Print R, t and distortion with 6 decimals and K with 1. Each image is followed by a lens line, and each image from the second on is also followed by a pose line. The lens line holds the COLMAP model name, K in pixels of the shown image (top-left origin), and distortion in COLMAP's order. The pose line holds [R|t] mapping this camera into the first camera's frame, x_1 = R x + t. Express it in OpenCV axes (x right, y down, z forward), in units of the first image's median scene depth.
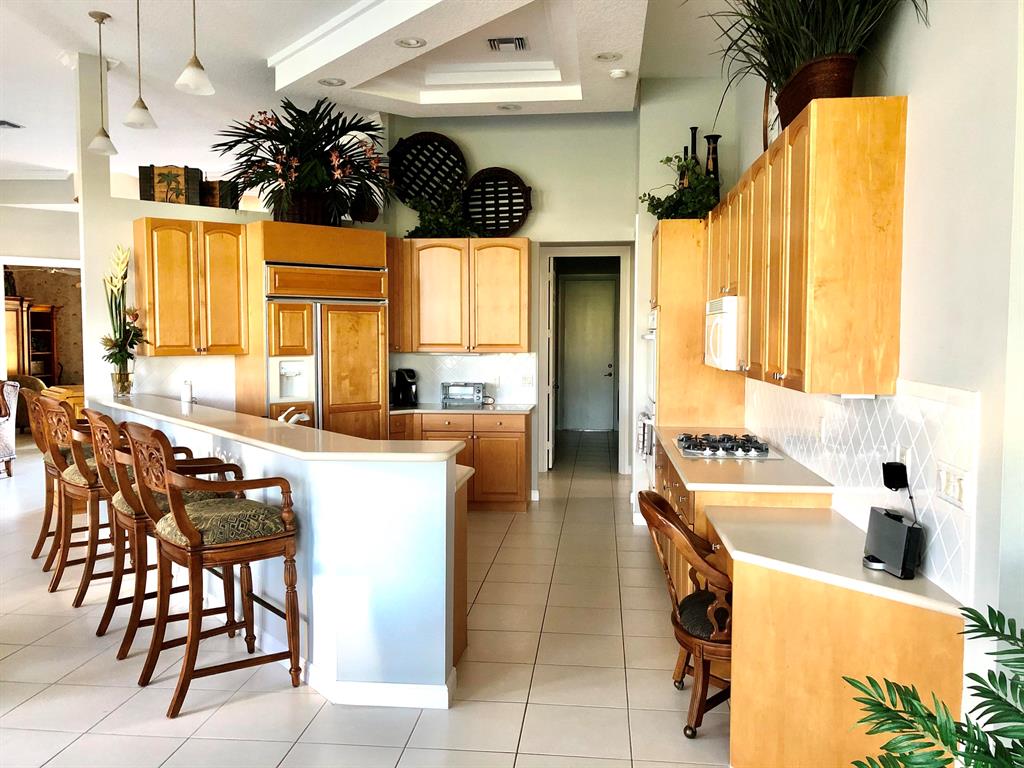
lens RADIAL K [[844.1, 0, 518.6], [0, 844.1, 384.2], [0, 0, 1]] dist [0.036866, -0.017504]
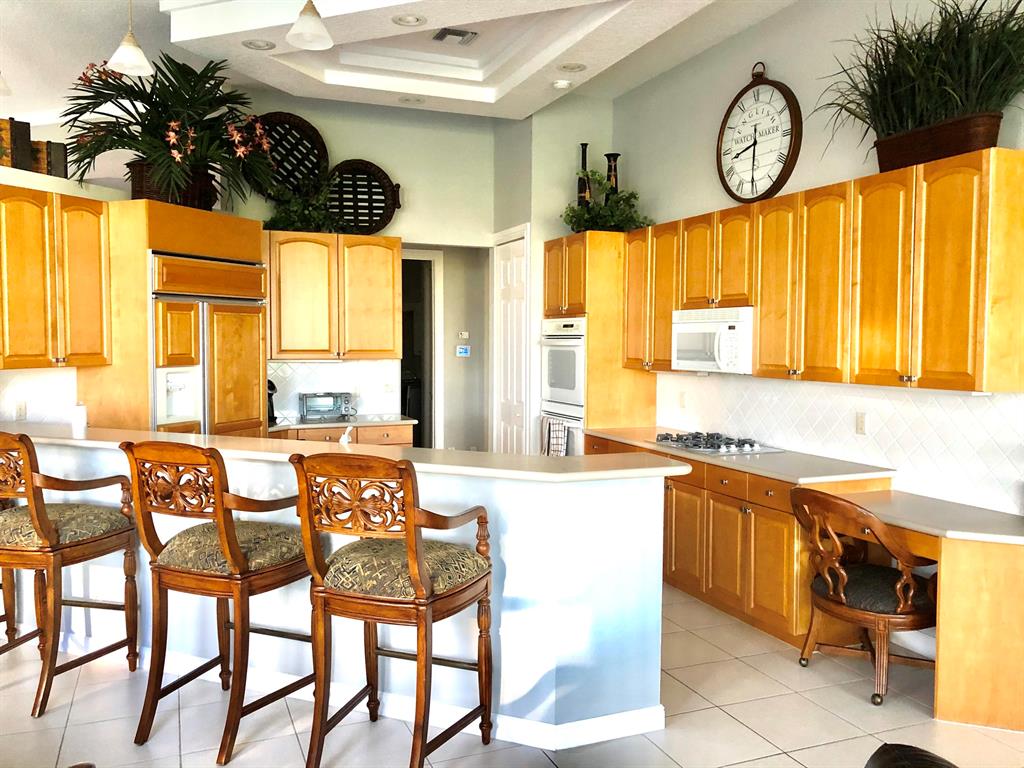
lens RADIAL K [[844.1, 0, 520.6], [0, 844.1, 378.9], [0, 0, 1]] dist [0.036866, -0.017504]
pose [[0.878916, -0.021649, 0.476484, -0.376245], [0.026079, 0.999656, -0.002684, -0.010382], [-0.476262, 0.014785, 0.879179, 0.120437]]
